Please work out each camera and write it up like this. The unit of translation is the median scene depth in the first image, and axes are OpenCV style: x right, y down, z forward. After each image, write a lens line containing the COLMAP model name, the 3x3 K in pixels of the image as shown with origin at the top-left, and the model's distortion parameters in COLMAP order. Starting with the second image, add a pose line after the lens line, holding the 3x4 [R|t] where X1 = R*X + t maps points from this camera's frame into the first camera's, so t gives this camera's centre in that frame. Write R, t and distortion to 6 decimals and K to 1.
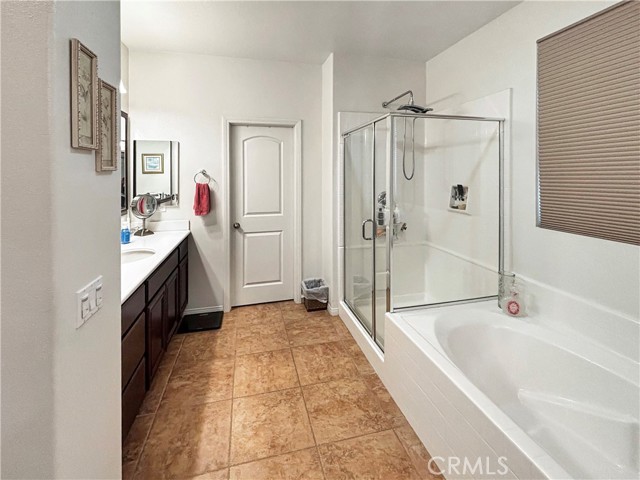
lens RADIAL K [[276.6, 0, 319.7], [0, 276.6, 230.4], [0, 0, 1]] dist [0.002512, 0.000178]
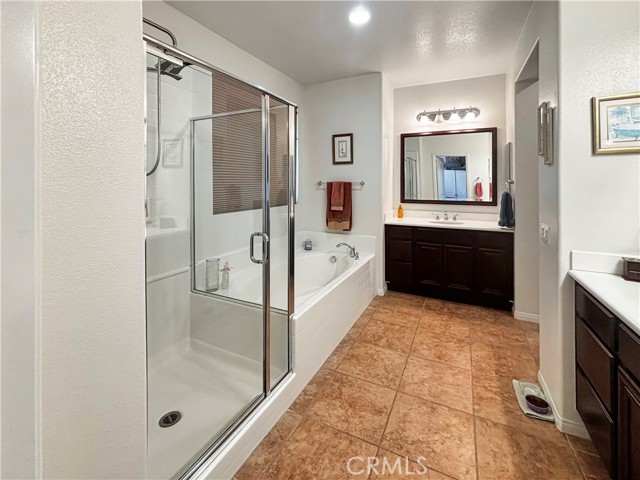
lens RADIAL K [[276.6, 0, 319.7], [0, 276.6, 230.4], [0, 0, 1]] dist [0.002512, 0.000178]
pose [[-0.743524, -0.111995, 0.659264, -0.427413], [0.124311, 0.945542, 0.300827, -0.275045], [-0.657053, 0.305626, -0.689111, 1.624896]]
